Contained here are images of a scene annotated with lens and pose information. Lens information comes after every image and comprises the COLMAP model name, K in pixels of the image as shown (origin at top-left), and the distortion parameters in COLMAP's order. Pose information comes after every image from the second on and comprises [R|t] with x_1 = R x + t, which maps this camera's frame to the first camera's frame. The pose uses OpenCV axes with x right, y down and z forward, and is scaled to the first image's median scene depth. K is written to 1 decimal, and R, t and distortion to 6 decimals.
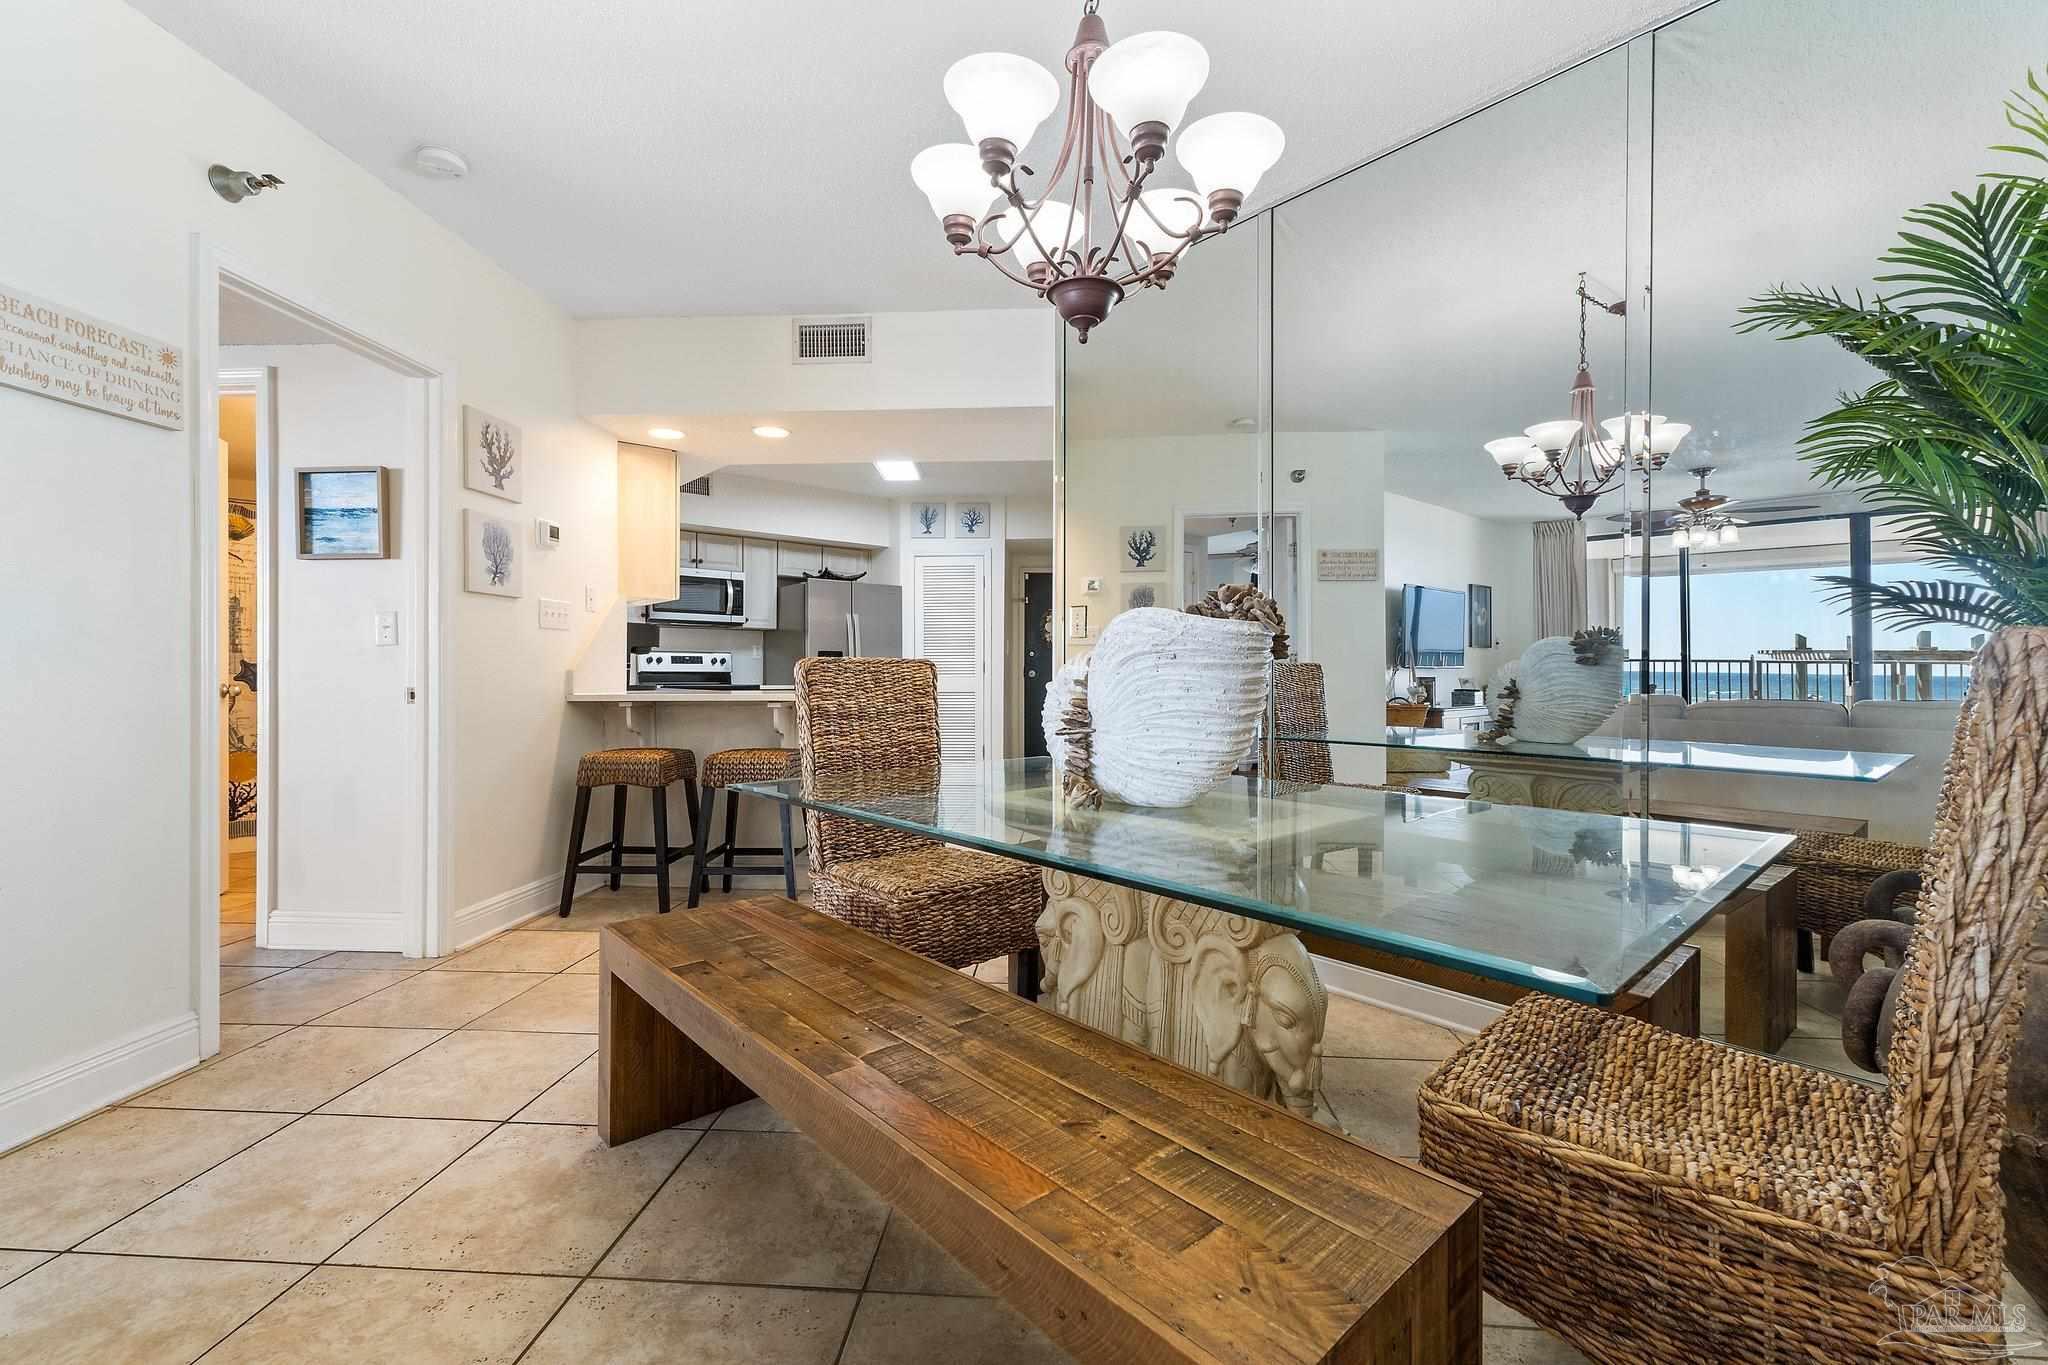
lens RADIAL K [[853.4, 0, 1020.2], [0, 853.4, 678.8], [0, 0, 1]] dist [0.004129, 0.000763]
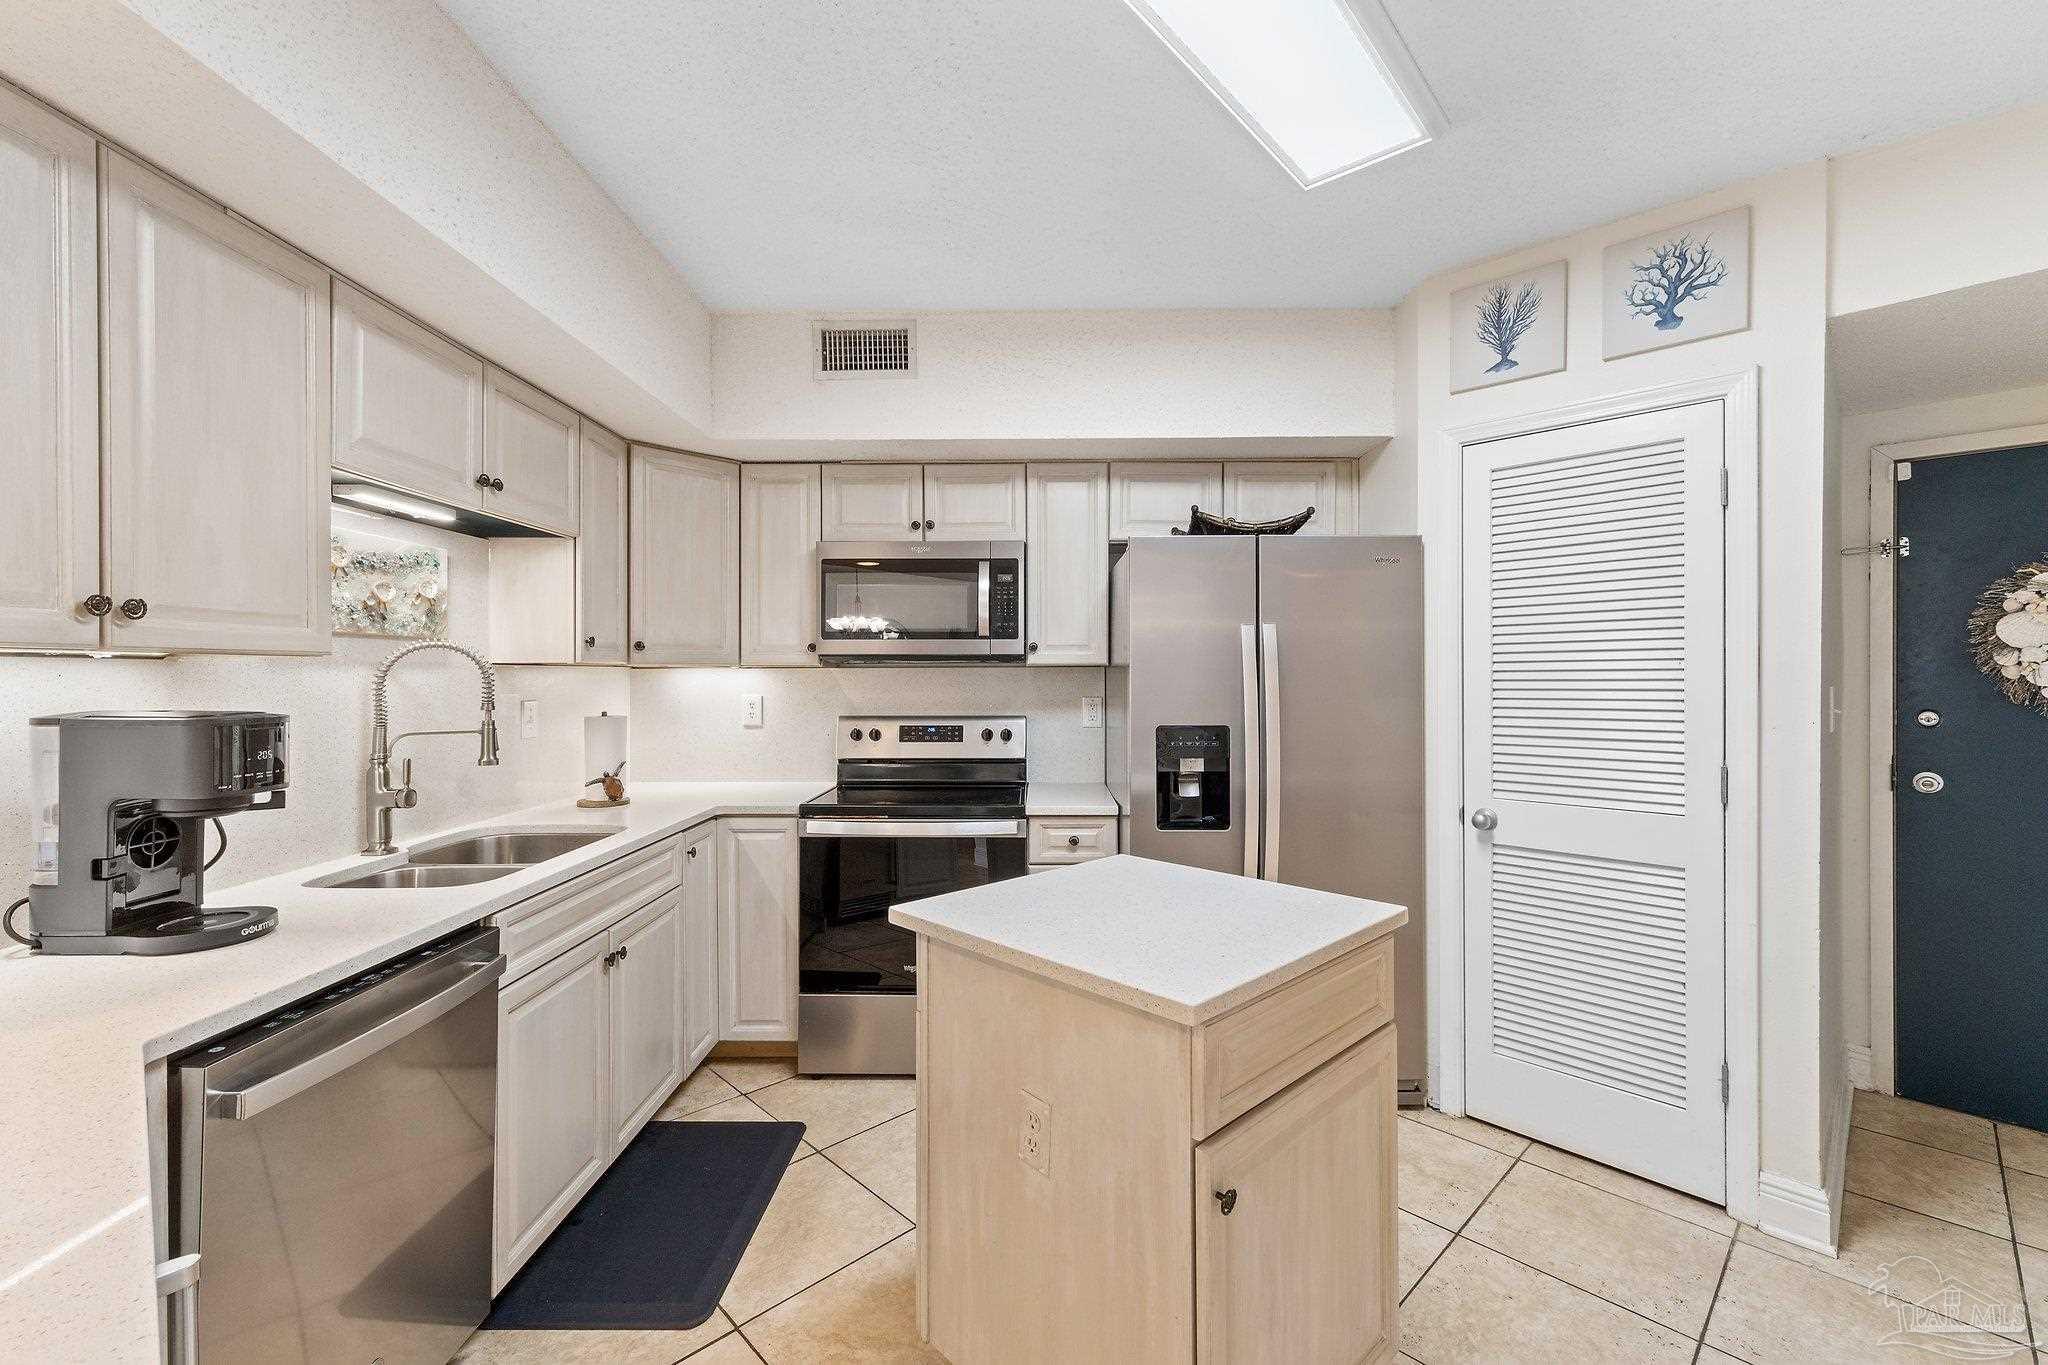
lens RADIAL K [[853.4, 0, 1020.2], [0, 853.4, 678.8], [0, 0, 1]] dist [0.004129, 0.000763]
pose [[0.740531, 0.000010, -0.672022, -0.024783], [-0.001517, 0.999997, -0.001657, -0.050096], [0.672021, 0.002247, 0.740529, 0.641990]]
